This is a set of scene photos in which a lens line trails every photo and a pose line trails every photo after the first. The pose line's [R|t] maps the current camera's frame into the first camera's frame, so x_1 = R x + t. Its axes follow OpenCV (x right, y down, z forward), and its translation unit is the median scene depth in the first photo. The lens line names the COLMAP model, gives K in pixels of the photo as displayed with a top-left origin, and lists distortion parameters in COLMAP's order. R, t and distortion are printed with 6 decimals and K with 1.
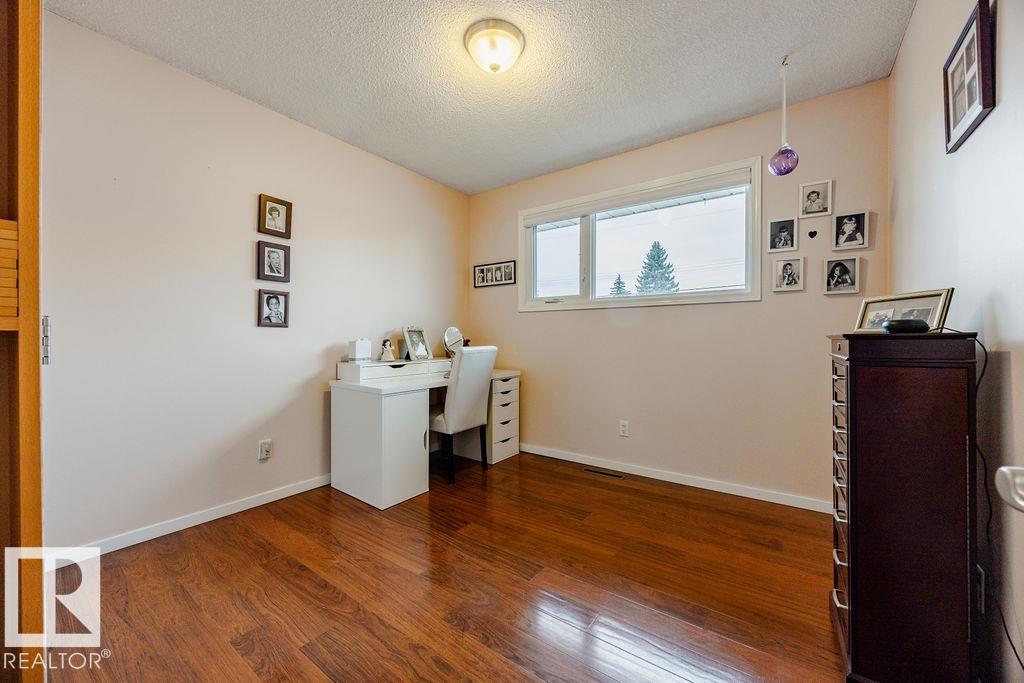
lens RADIAL K [[387.6, 0, 517.1], [0, 387.6, 338.0], [0, 0, 1]] dist [-0.003839, -0.000054]
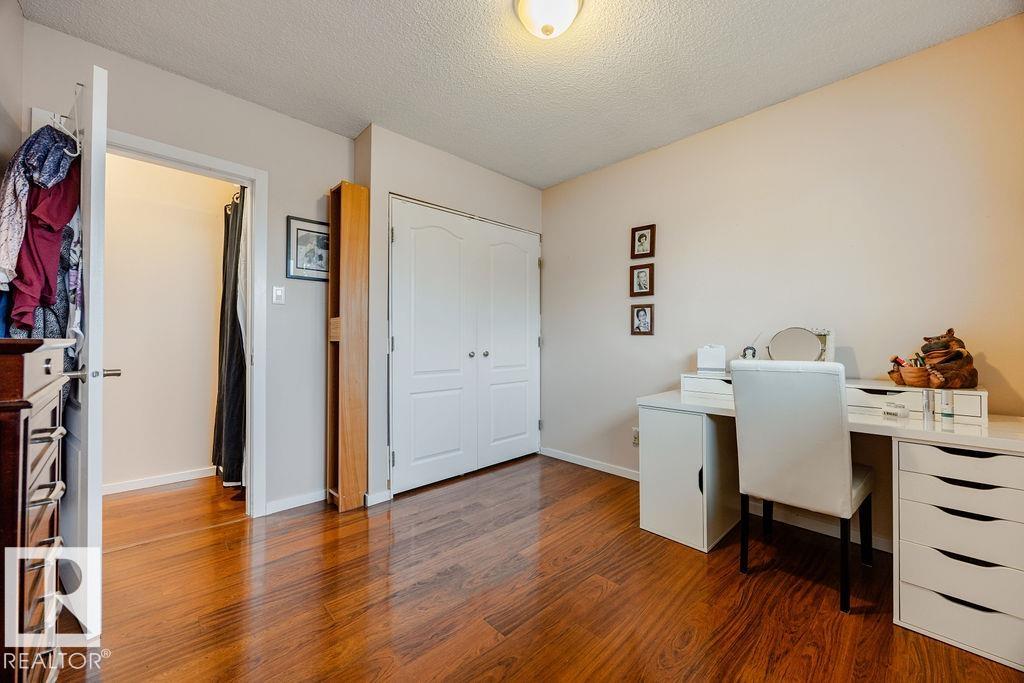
lens RADIAL K [[387.6, 0, 516.6], [0, 387.6, 338.9], [0, 0, 1]] dist [-0.003839, -0.000054]
pose [[-0.178879, -0.010368, -0.983816, 0.609337], [-0.007117, 0.999932, -0.009244, -0.002742], [0.983845, 0.005349, -0.178941, 0.836645]]
